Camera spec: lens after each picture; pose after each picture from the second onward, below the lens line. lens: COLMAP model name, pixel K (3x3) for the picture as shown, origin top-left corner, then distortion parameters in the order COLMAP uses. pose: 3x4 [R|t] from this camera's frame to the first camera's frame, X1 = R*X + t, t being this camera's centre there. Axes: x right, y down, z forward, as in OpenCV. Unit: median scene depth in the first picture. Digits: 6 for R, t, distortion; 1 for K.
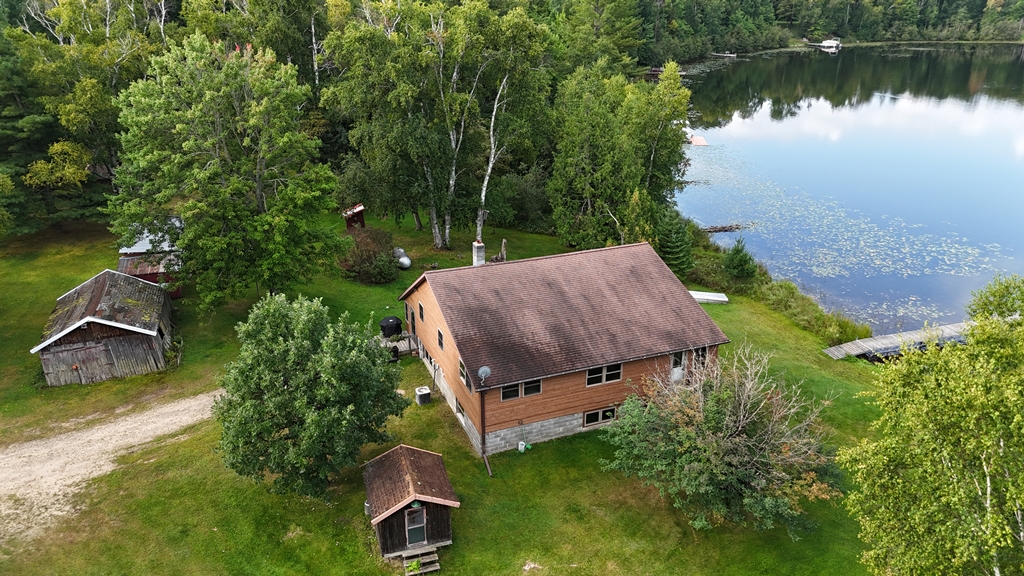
lens RADIAL K [[746.8, 0, 512.0], [0, 746.8, 288.0], [0, 0, 1]] dist [0.086477, -0.083162]
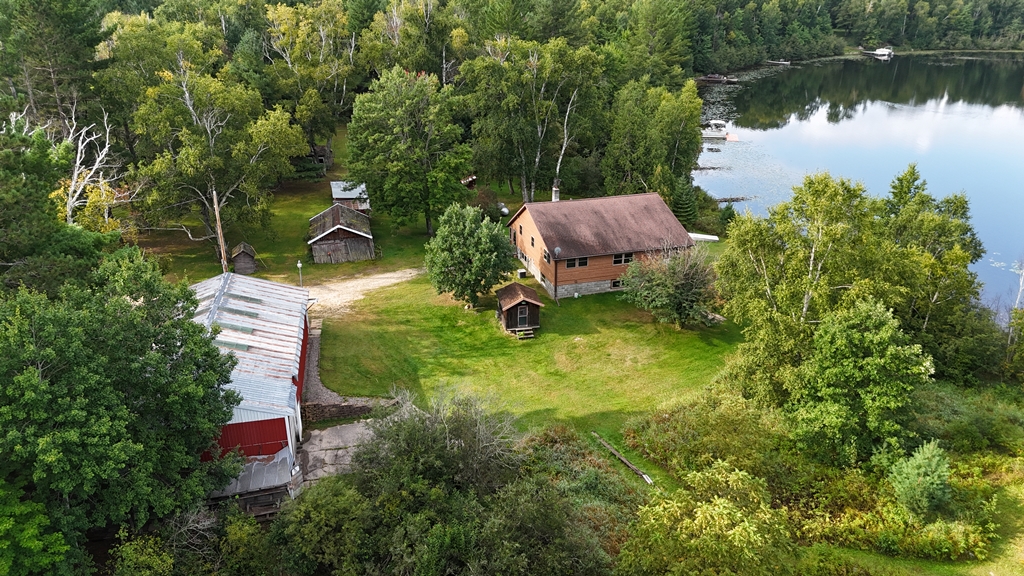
lens RADIAL K [[746.8, 0, 512.0], [0, 746.8, 288.0], [0, 0, 1]] dist [0.086477, -0.083162]
pose [[0.995542, 0.034631, -0.087735, 0.009517], [-0.034509, 0.999400, 0.002911, 0.114181], [0.087783, 0.000129, 0.996140, -0.503066]]
